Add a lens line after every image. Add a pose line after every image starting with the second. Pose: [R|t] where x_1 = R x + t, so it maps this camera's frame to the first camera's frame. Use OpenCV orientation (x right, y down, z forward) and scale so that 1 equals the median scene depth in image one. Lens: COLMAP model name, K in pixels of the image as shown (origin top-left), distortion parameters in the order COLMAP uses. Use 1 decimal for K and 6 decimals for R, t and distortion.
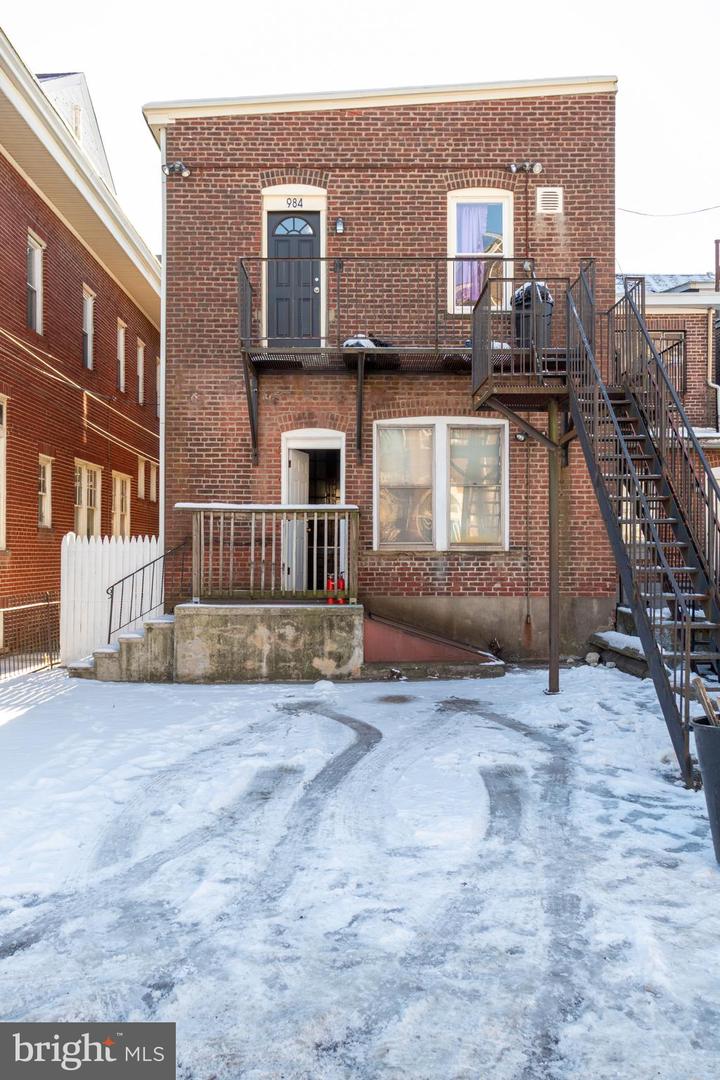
lens RADIAL K [[863.3, 0, 358.8], [0, 863.3, 538.9], [0, 0, 1]] dist [0.008790, -0.004550]
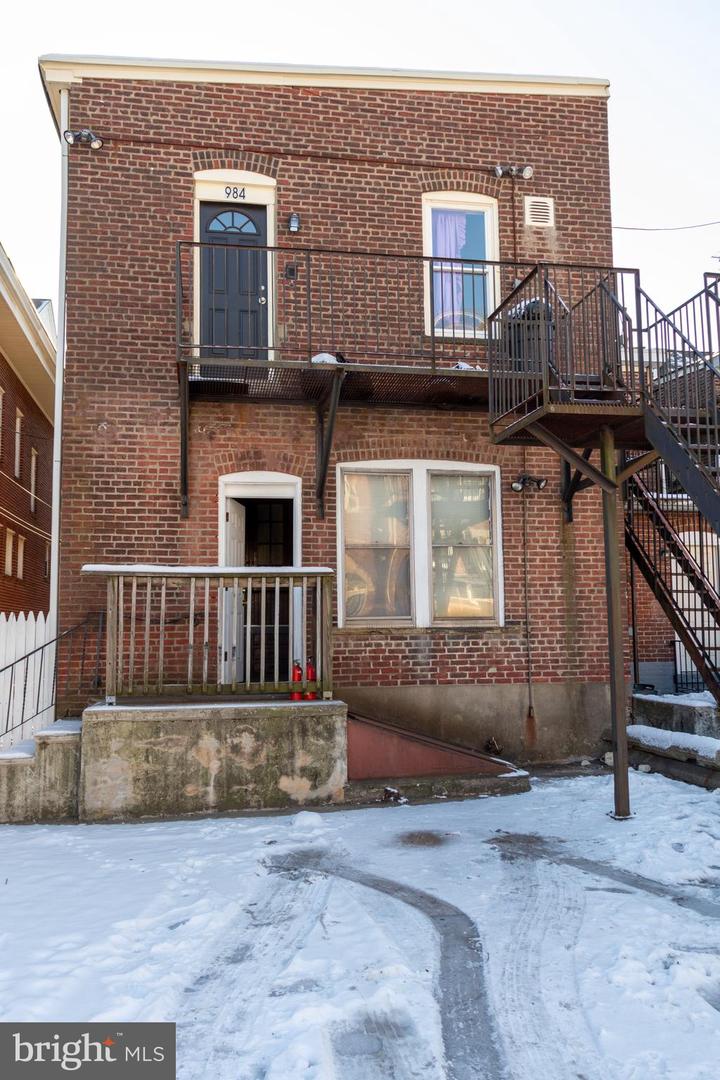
lens RADIAL K [[863.3, 0, 359.0], [0, 863.3, 542.4], [0, 0, 1]] dist [0.008790, -0.004550]
pose [[0.984737, 0.004984, 0.173979, -0.100208], [0.010376, 0.996131, -0.087269, 0.004756], [-0.173741, 0.087742, 0.980875, 0.226021]]
